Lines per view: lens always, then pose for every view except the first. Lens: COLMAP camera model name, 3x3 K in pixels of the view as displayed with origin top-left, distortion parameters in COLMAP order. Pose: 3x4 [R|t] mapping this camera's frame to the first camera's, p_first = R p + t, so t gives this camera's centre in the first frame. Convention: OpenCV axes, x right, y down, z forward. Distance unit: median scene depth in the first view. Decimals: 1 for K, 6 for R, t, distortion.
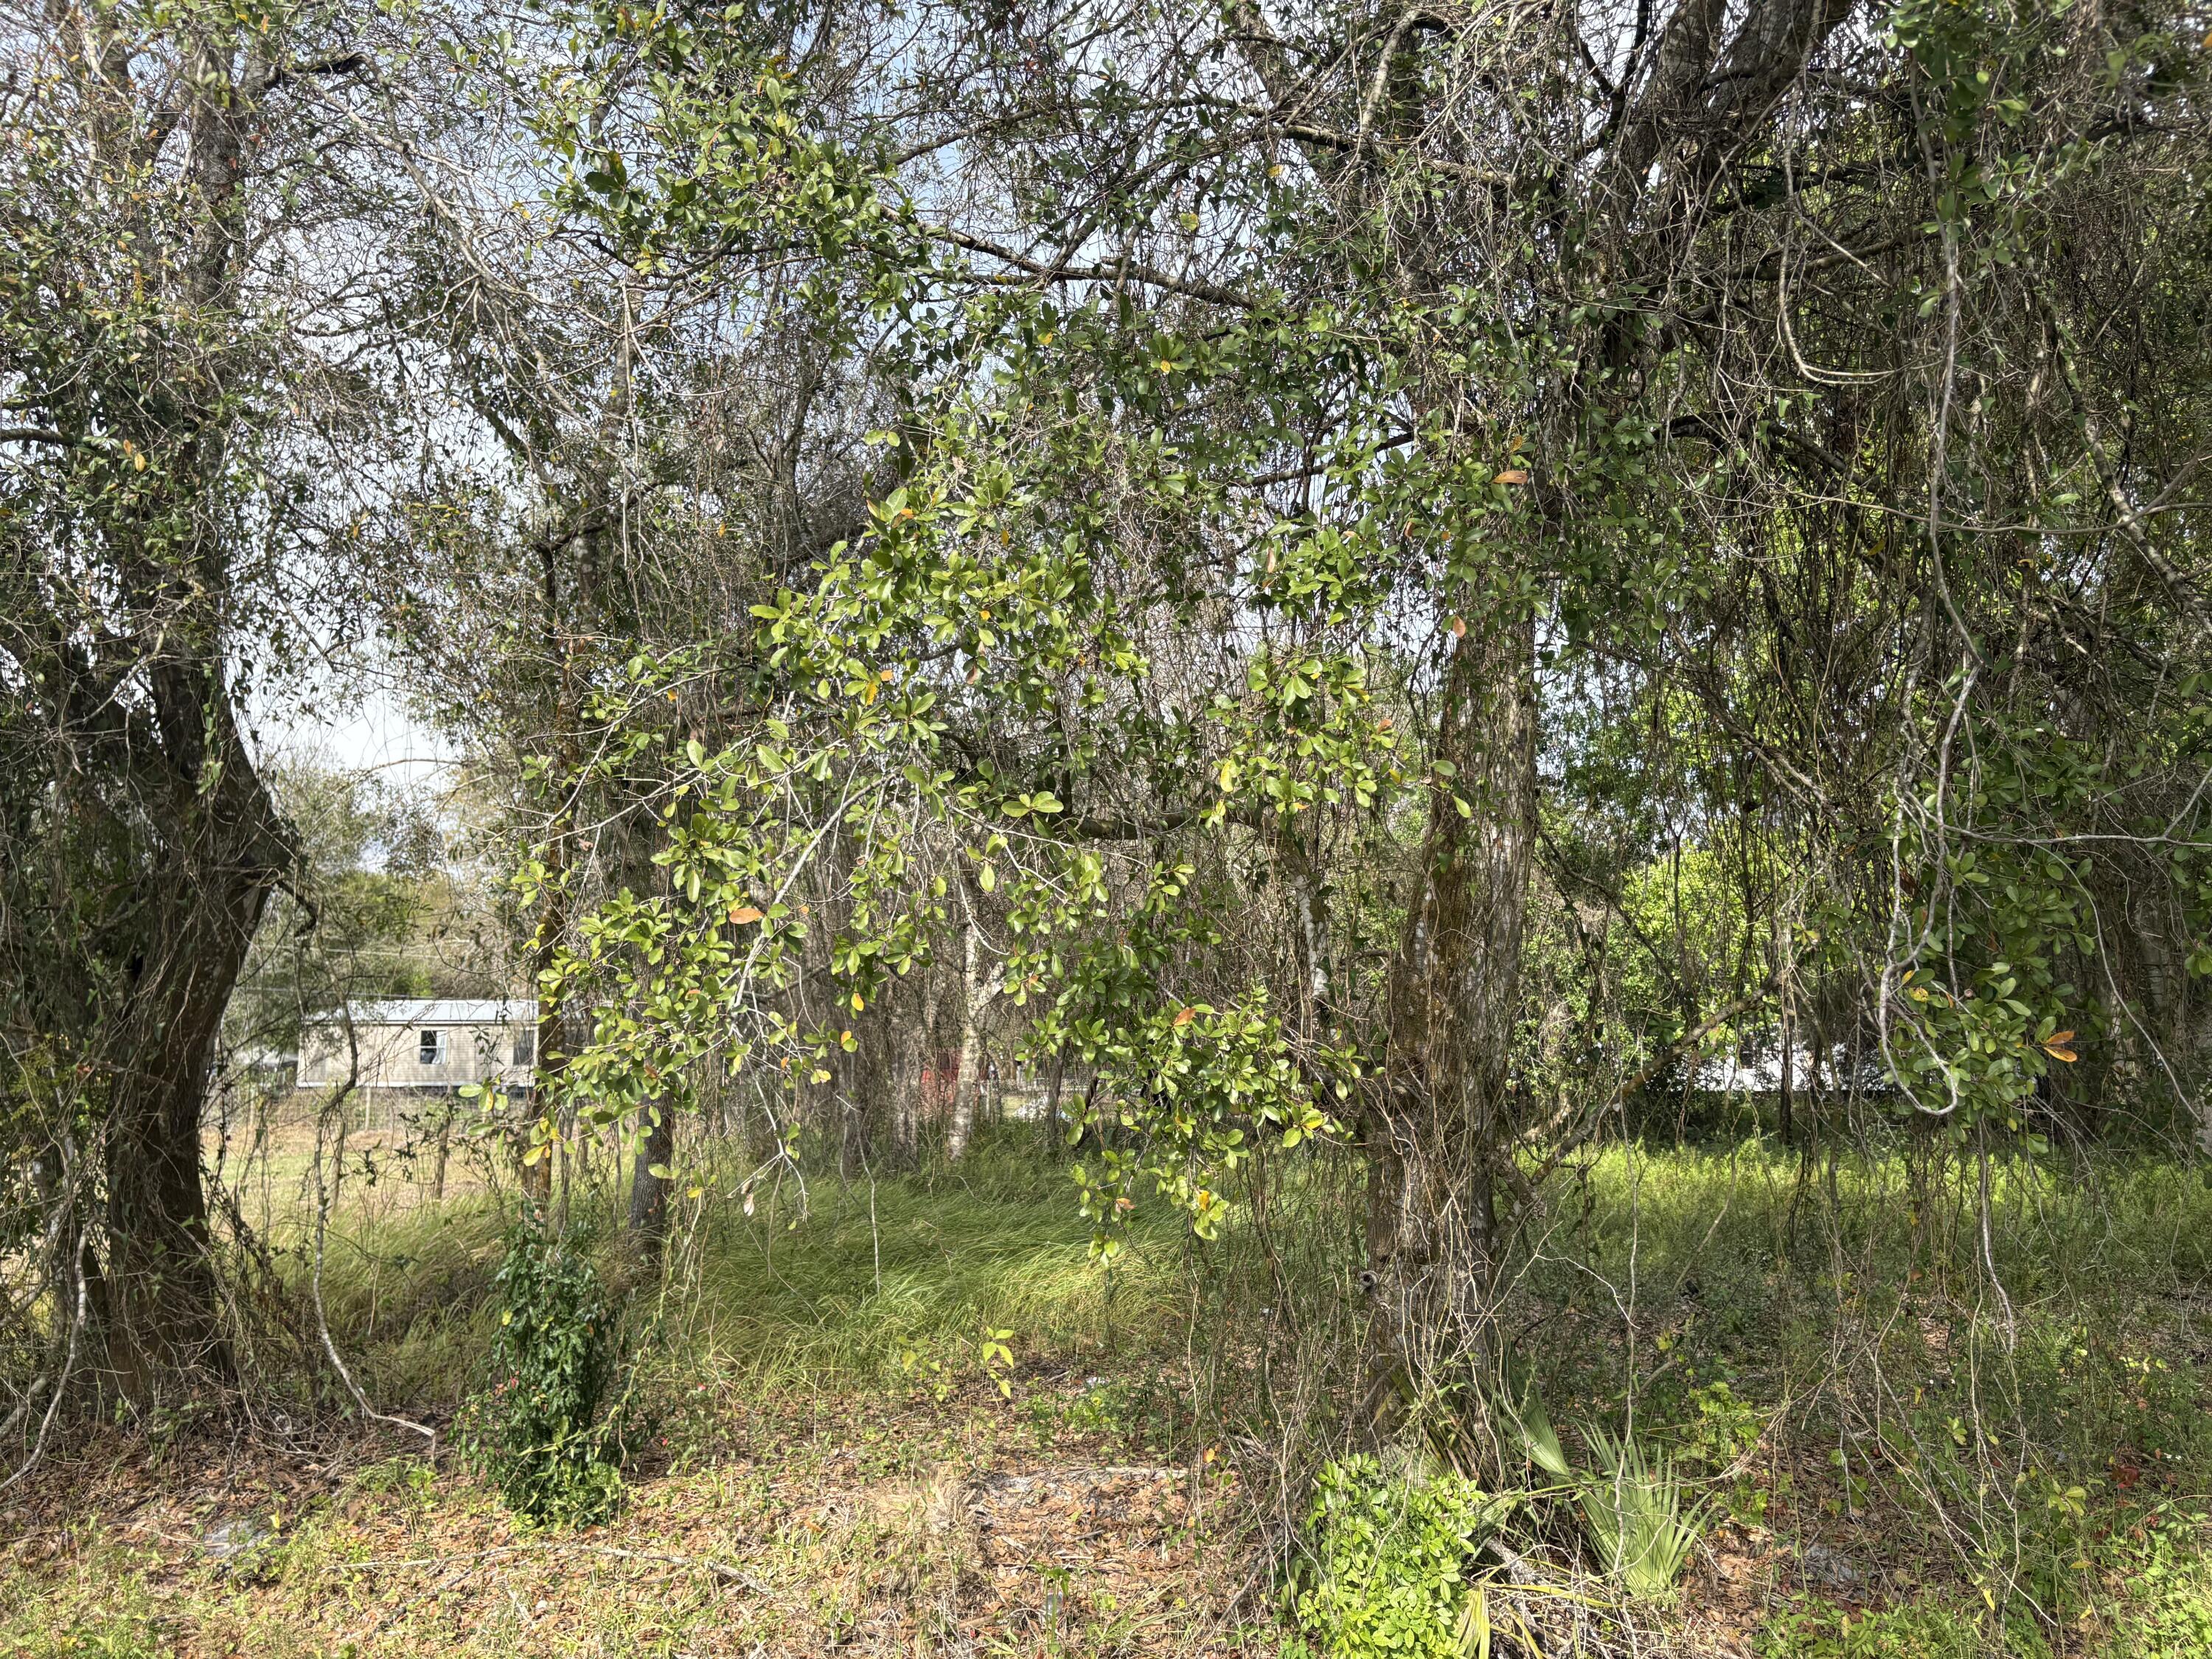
lens RADIAL K [[1685.2, 0, 1107.9], [0, 1685.2, 833.5], [0, 0, 1]] dist [0.058410, -0.045340]
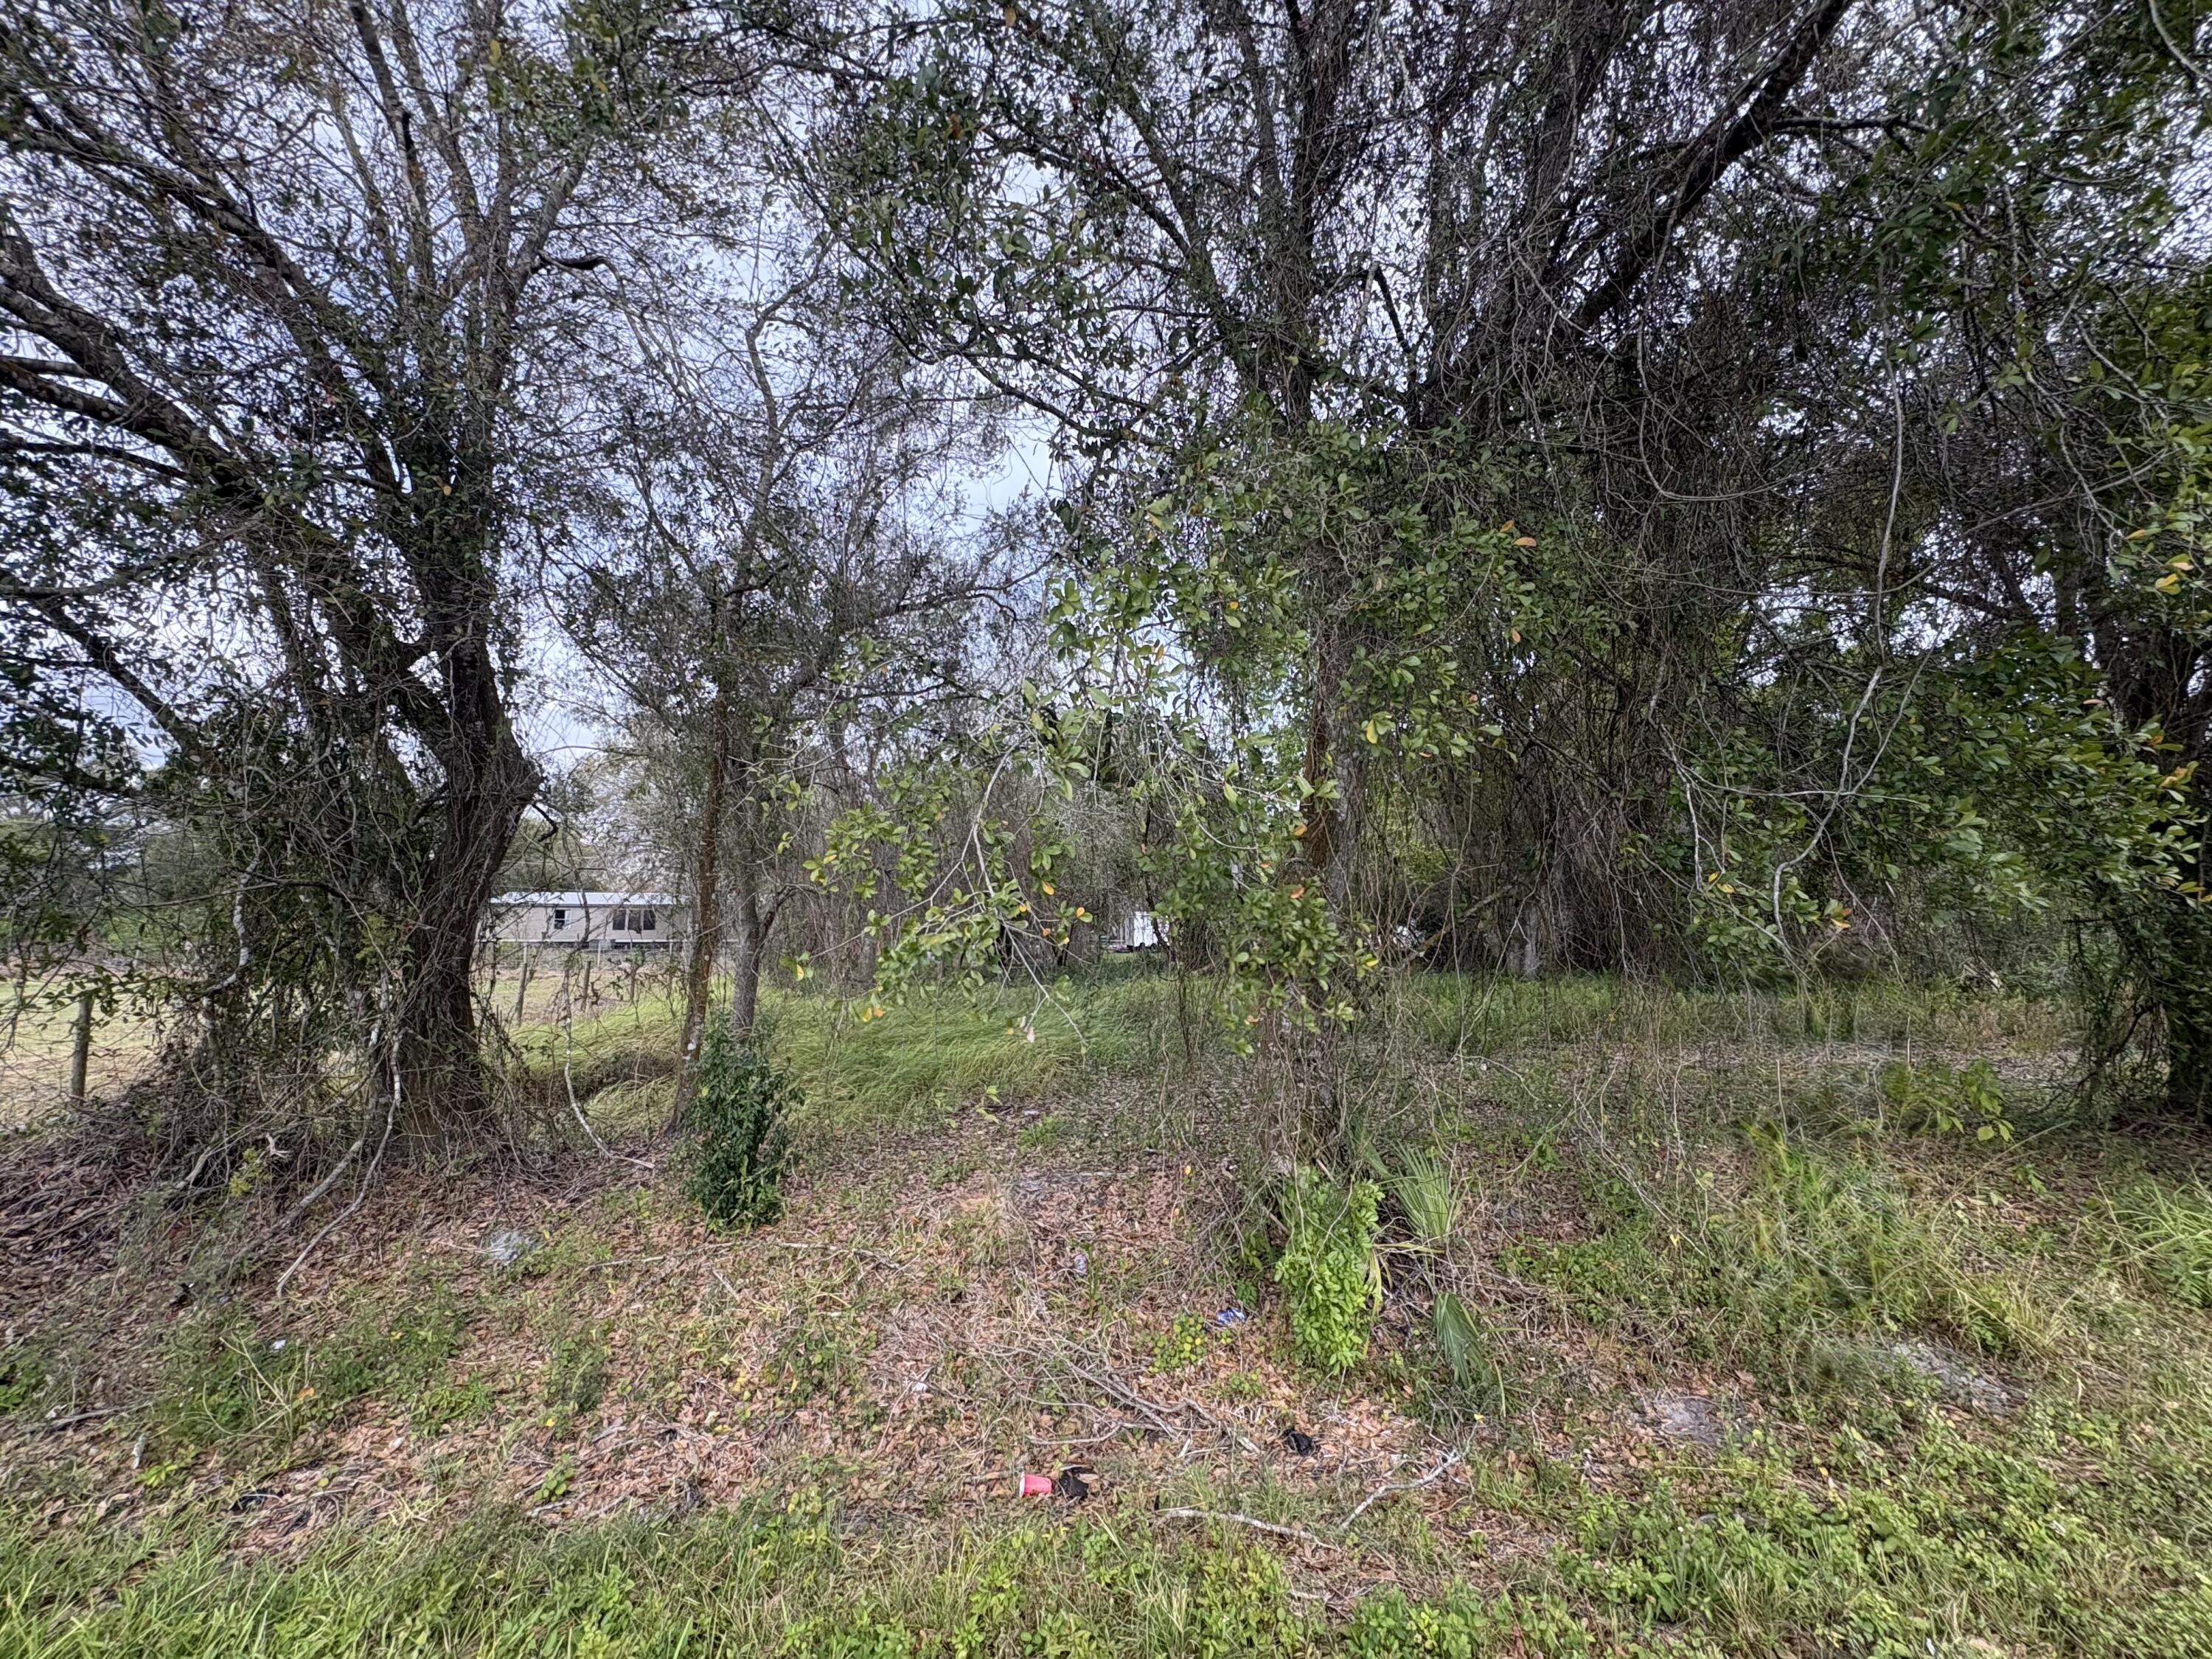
lens RADIAL K [[884.4, 0, 1105.8], [0, 884.4, 822.7], [0, 0, 1]] dist [0.001854, 0.000287]
pose [[0.984035, 0.021021, 0.176731, -0.128590], [-0.023699, 0.999634, 0.013057, 0.023699], [-0.176392, -0.017037, 0.984173, 0.146375]]
